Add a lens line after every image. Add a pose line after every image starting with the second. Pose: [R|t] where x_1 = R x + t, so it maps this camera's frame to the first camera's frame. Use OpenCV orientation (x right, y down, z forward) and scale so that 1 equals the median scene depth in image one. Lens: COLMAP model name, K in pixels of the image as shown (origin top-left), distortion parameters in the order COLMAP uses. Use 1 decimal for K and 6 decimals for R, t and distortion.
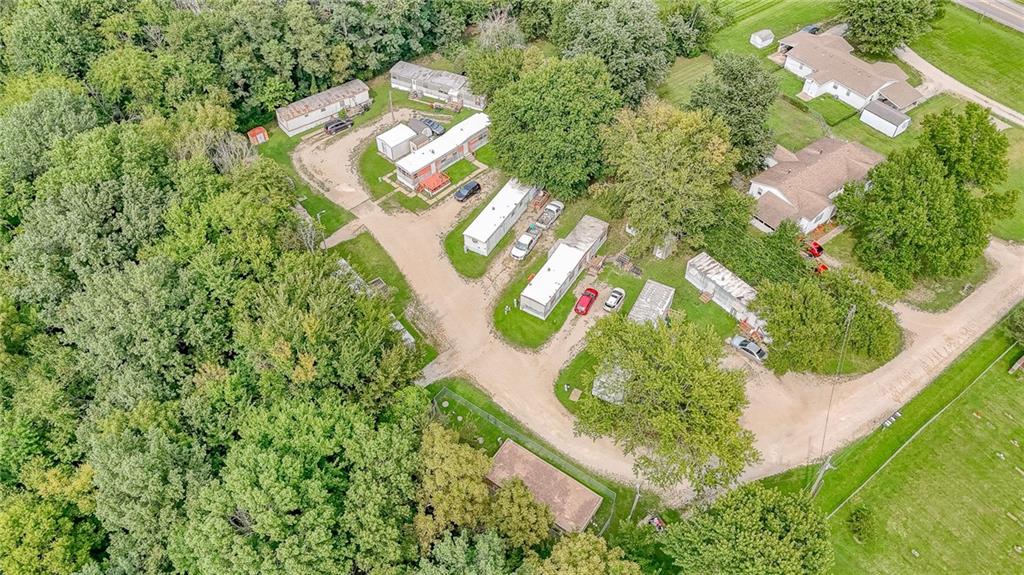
lens RADIAL K [[748.5, 0, 511.6], [0, 748.5, 291.2], [0, 0, 1]] dist [0.082811, -0.090043]
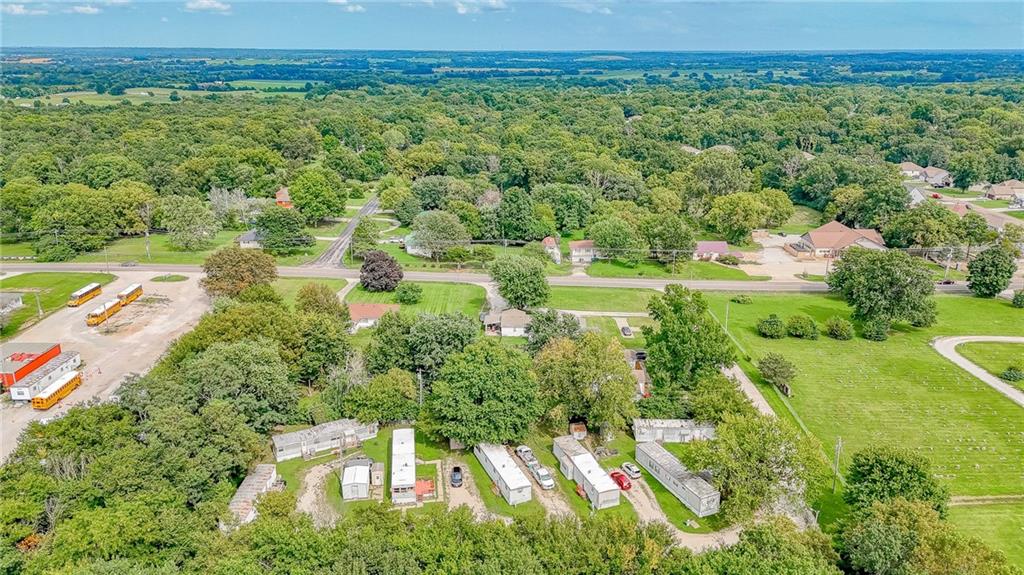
lens RADIAL K [[748.5, 0, 511.6], [0, 748.5, 291.2], [0, 0, 1]] dist [0.082811, -0.090043]
pose [[0.617989, -0.246524, 0.746535, -0.717521], [0.585503, 0.778017, -0.227765, -0.043129], [-0.524667, 0.577855, 0.625146, 0.097957]]
